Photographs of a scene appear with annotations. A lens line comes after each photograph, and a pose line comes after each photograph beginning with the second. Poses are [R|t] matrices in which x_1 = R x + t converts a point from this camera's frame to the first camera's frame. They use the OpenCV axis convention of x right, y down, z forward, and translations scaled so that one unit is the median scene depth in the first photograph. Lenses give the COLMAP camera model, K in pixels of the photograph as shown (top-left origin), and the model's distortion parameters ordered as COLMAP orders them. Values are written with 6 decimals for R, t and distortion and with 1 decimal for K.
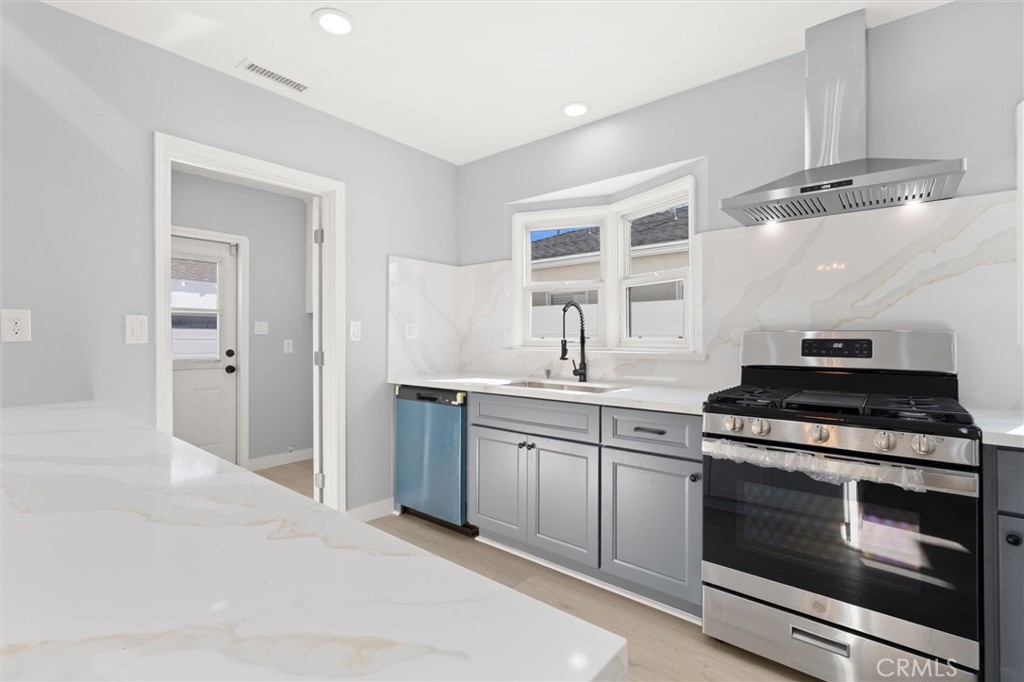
lens RADIAL K [[465.2, 0, 509.4], [0, 465.2, 334.4], [0, 0, 1]] dist [-0.005592, 0.001703]
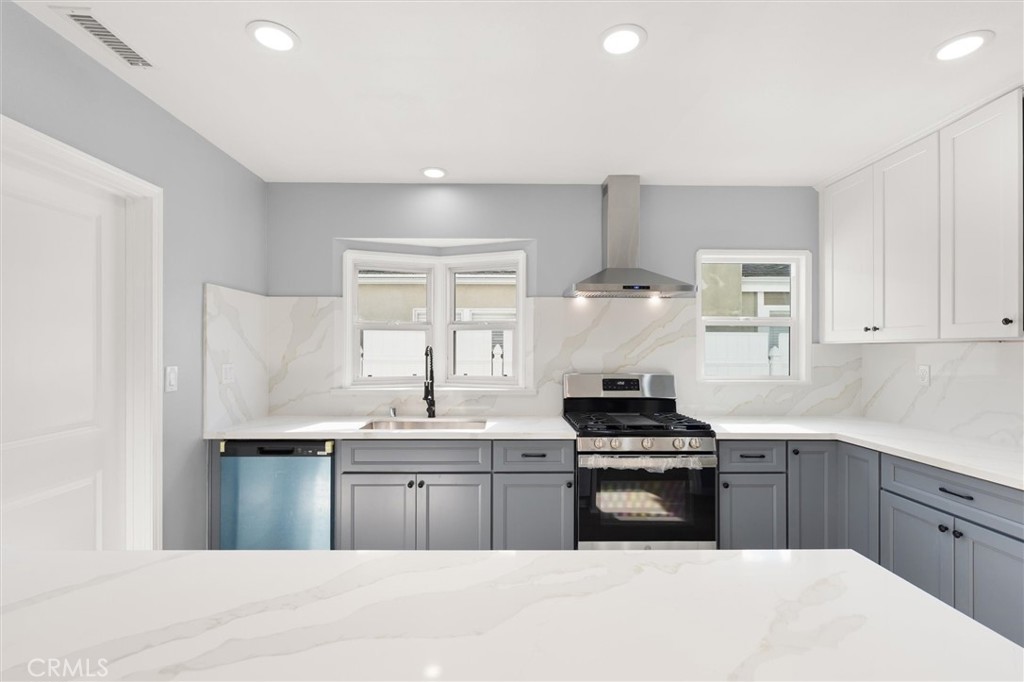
lens RADIAL K [[465.2, 0, 507.4], [0, 465.2, 346.4], [0, 0, 1]] dist [-0.005592, 0.001703]
pose [[0.762774, 0.005412, 0.646643, -0.525708], [-0.006541, 0.999978, -0.000654, -0.084338], [-0.646632, -0.003731, 0.762793, 0.048183]]
